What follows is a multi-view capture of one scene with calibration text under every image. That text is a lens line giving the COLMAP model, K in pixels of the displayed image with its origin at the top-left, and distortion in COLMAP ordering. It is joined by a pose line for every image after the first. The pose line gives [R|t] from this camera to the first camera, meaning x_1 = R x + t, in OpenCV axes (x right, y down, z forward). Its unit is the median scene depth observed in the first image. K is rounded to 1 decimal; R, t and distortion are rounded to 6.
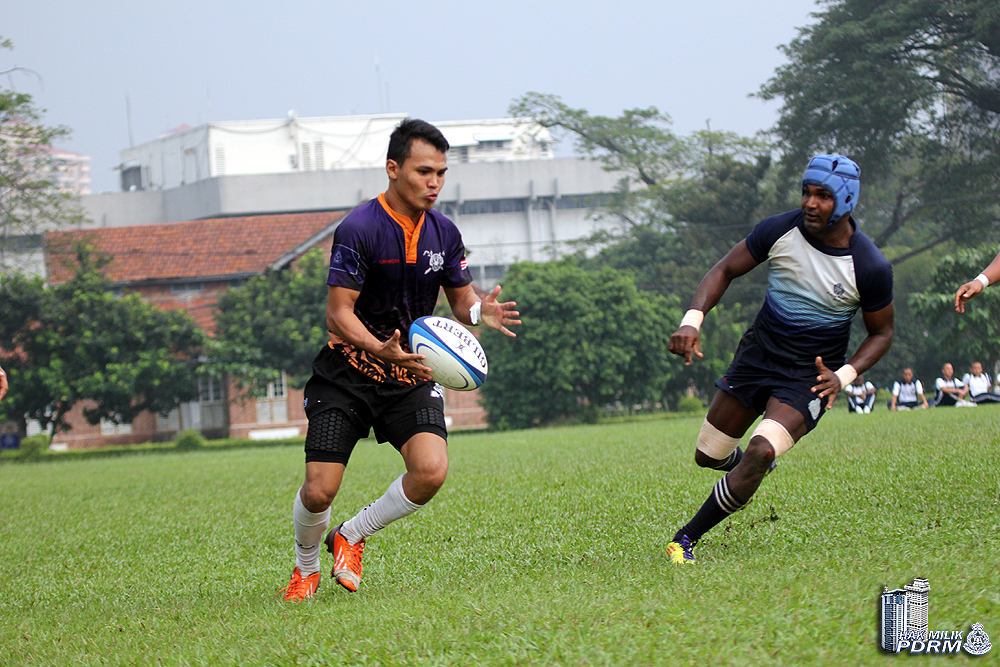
lens RADIAL K [[4651.4, 0, 500.0], [0, 4651.4, 333.5], [0, 0, 1]] dist [0.001233, 0.000000]
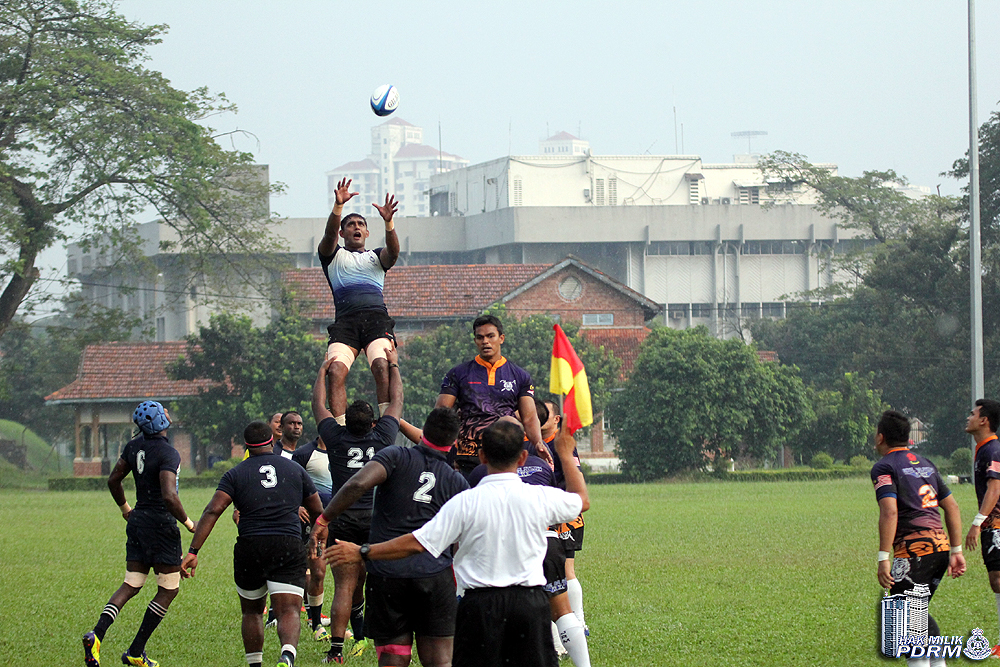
lens RADIAL K [[4651.4, 0, 500.0], [0, 4651.4, 333.5], [0, 0, 1]] dist [0.001233, 0.000000]
pose [[0.995367, 0.048277, -0.083154, 0.054891], [-0.048401, 0.998828, 0.000532, -0.011932], [0.083082, 0.003495, 0.996537, -0.111629]]
